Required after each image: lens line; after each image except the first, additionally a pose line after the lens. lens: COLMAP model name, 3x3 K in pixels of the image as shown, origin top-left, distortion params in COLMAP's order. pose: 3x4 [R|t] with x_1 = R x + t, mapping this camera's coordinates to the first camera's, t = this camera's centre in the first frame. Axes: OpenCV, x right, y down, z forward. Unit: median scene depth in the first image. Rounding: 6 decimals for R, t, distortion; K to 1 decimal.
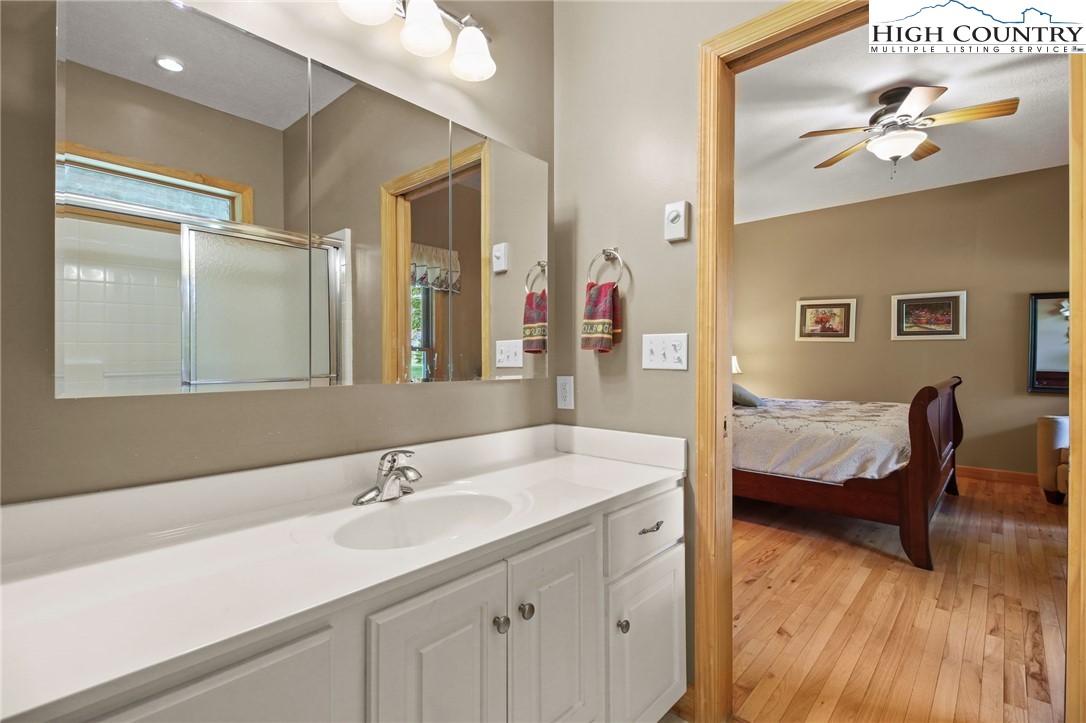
lens RADIAL K [[510.0, 0, 540.7], [0, 510.0, 363.6], [0, 0, 1]] dist [-0.005125, -0.000605]
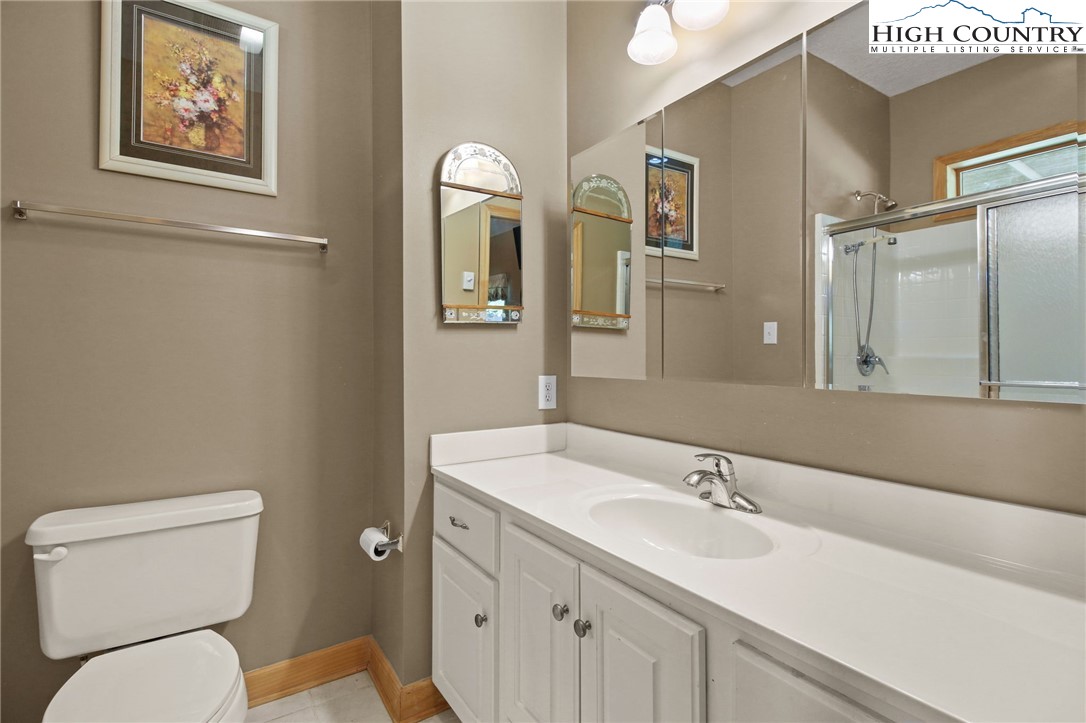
lens RADIAL K [[510.0, 0, 541.6], [0, 510.0, 357.1], [0, 0, 1]] dist [-0.005125, -0.000605]
pose [[-0.277687, -0.000685, -0.960671, 0.825808], [-0.003523, 0.999994, 0.000305, -0.006519], [0.960665, 0.003469, -0.277687, 1.110953]]
